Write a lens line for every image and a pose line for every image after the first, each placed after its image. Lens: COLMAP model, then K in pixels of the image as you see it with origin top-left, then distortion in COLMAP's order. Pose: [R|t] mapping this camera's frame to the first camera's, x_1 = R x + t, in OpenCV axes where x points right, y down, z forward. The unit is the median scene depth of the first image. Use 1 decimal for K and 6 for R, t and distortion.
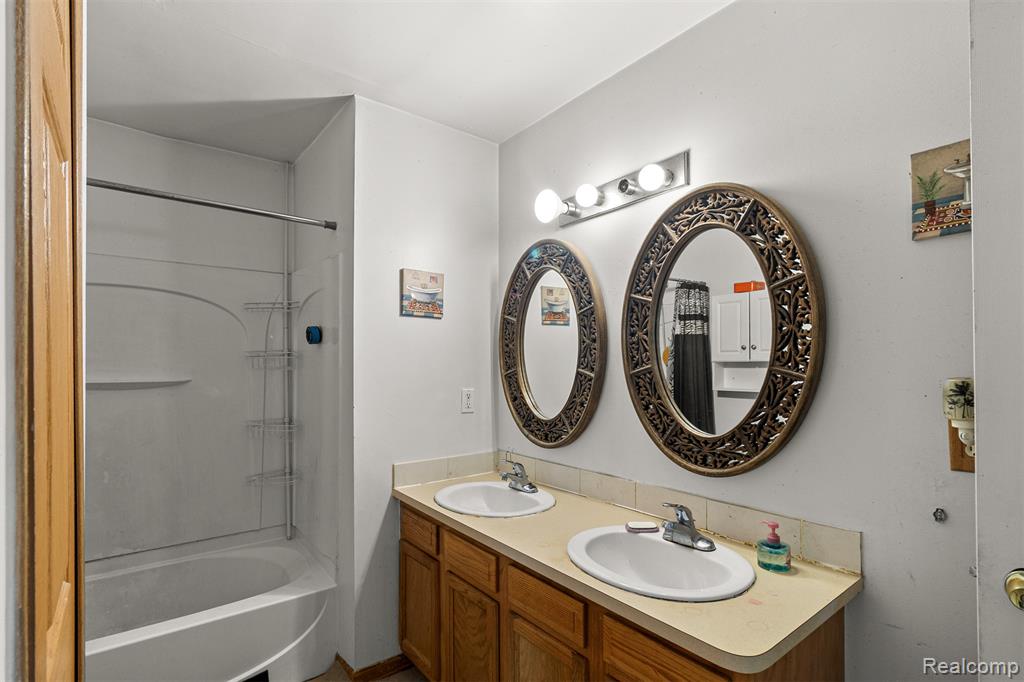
lens RADIAL K [[489.0, 0, 511.2], [0, 489.0, 361.1], [0, 0, 1]] dist [0.000409, 0.000033]
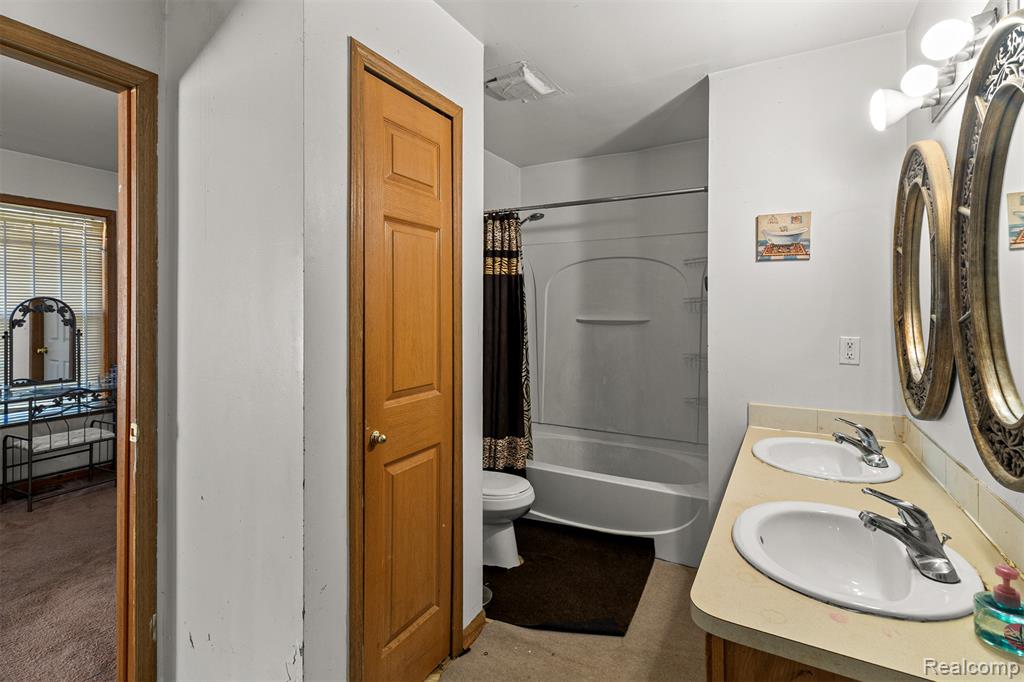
lens RADIAL K [[486.6, 0, 510.4], [0, 486.6, 308.3], [0, 0, 1]] dist [-0.002118, -0.000480]
pose [[0.383652, -0.000810, -0.923478, 0.638185], [0.005339, 0.999985, 0.001341, 0.002216], [0.923462, -0.005445, 0.383650, 0.150847]]
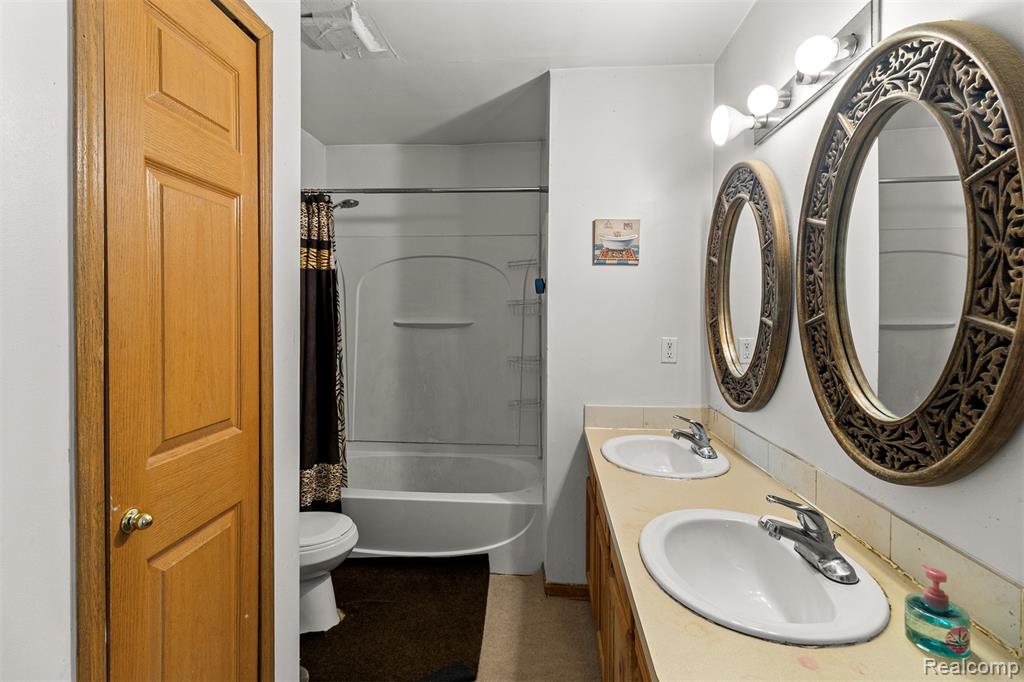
lens RADIAL K [[473.6, 0, 513.3], [0, 473.6, 317.4], [0, 0, 1]] dist [-0.000168, -0.000339]
pose [[0.742602, 0.011131, -0.669641, 0.399588], [-0.000326, 0.999868, 0.016259, 0.003765], [0.669733, -0.011855, 0.742507, 0.159308]]
